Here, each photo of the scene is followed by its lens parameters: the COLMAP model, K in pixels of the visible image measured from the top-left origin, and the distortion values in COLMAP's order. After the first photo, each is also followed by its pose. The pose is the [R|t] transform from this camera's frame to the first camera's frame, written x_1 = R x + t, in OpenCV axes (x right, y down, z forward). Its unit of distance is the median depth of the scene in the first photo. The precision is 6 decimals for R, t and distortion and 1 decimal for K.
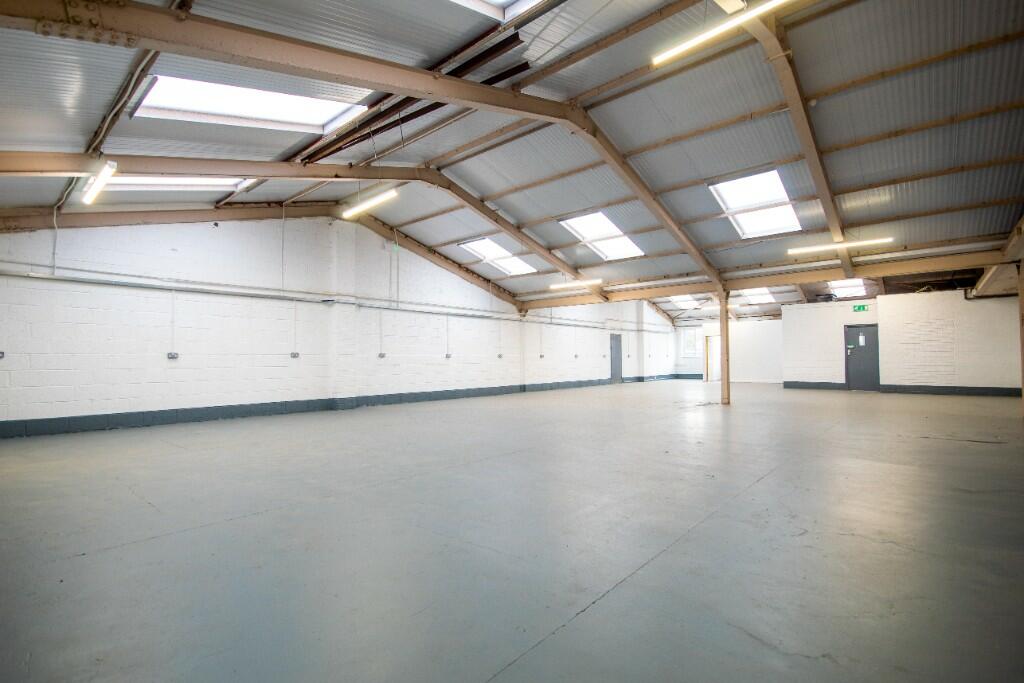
lens RADIAL K [[484.3, 0, 513.5], [0, 484.3, 346.0], [0, 0, 1]] dist [-0.001001, -0.000713]
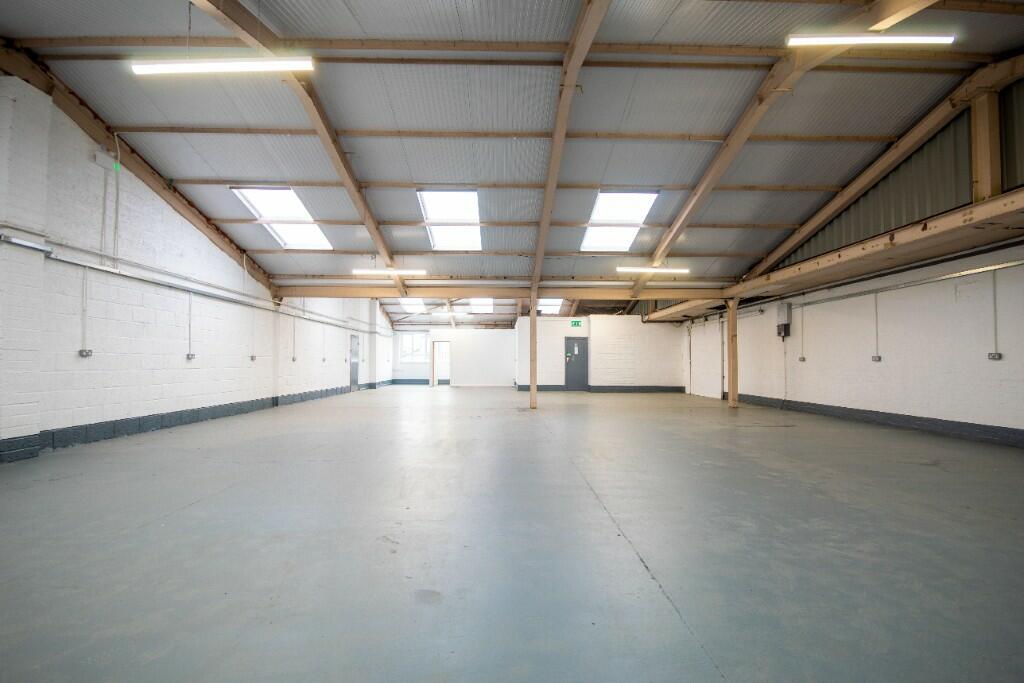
lens RADIAL K [[487.5, 0, 512.4], [0, 487.5, 364.4], [0, 0, 1]] dist [0.002316, -0.000149]
pose [[0.737394, 0.007862, 0.675417, -0.229549], [-0.026620, 0.999494, 0.017429, 0.007276], [-0.674938, -0.030832, 0.737230, 0.204308]]
